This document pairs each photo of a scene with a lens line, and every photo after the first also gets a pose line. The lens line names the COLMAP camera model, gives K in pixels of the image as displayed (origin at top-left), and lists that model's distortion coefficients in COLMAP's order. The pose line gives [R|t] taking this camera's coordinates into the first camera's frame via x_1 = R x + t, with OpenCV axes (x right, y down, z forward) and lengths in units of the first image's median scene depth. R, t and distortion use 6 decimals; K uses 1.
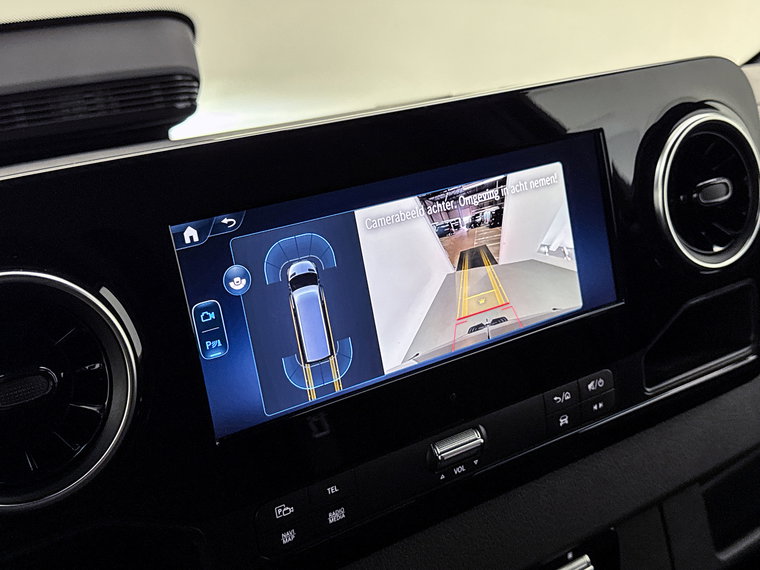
lens RADIAL K [[1024.8, 0, 380.0], [0, 1024.8, 285.0], [0, 0, 1]] dist [0.124600, -0.081580]
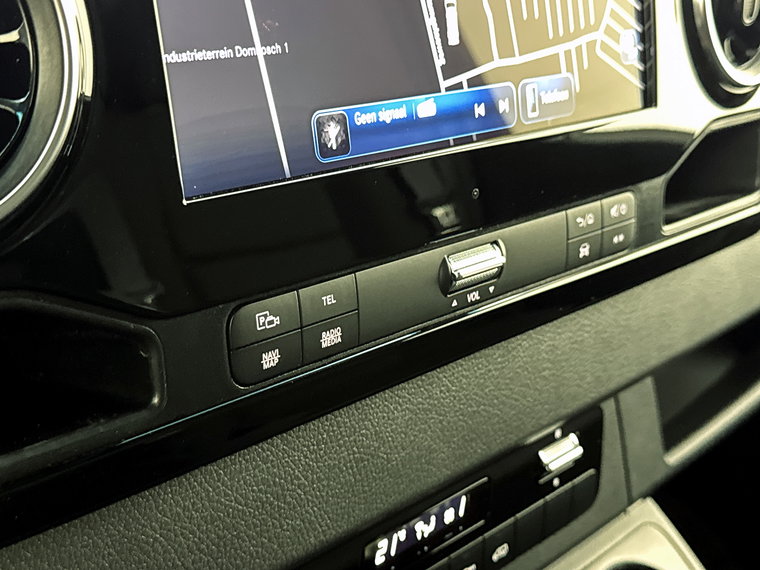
lens RADIAL K [[1024.8, 0, 380.0], [0, 1024.8, 285.0], [0, 0, 1]] dist [0.124600, -0.081580]
pose [[0.979890, 0.031568, 0.197028, -0.130684], [-0.035467, 0.999238, 0.016291, 0.152052], [-0.196363, -0.022951, 0.980263, 0.259874]]
